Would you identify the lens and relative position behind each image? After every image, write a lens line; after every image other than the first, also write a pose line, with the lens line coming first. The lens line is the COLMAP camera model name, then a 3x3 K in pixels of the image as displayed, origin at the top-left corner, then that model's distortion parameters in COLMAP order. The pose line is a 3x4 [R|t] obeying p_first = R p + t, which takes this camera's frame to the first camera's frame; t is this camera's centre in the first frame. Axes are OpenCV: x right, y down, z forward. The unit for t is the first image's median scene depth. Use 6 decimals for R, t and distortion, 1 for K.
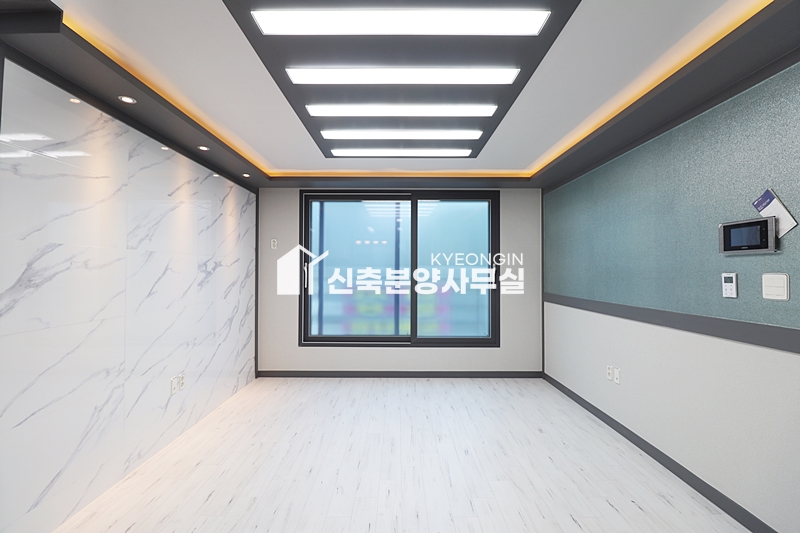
lens RADIAL K [[370.3, 0, 404.9], [0, 370.3, 265.5], [0, 0, 1]] dist [-0.011513, -0.007215]
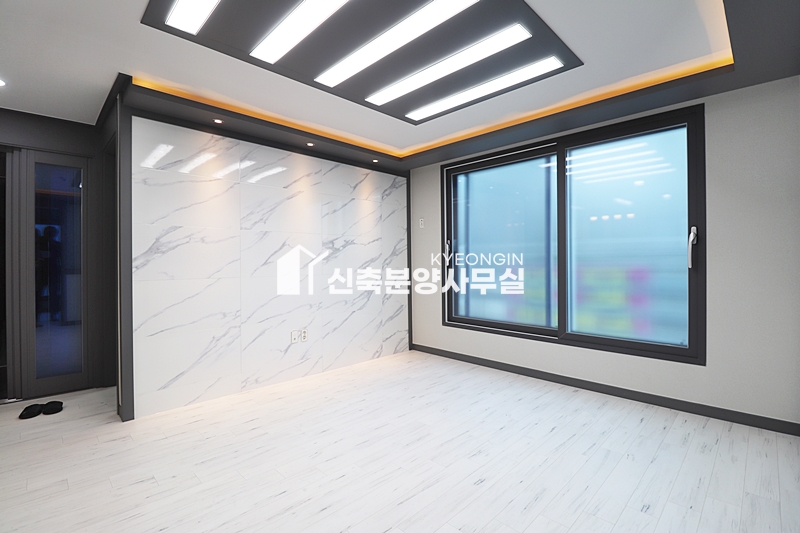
lens RADIAL K [[370.3, 0, 400.3], [0, 370.3, 265.9], [0, 0, 1]] dist [-0.011513, -0.007215]
pose [[0.696122, 0.003238, -0.717916, 0.521129], [0.016416, 0.999657, 0.020427, 0.057768], [0.717736, -0.026005, 0.695830, 0.356823]]
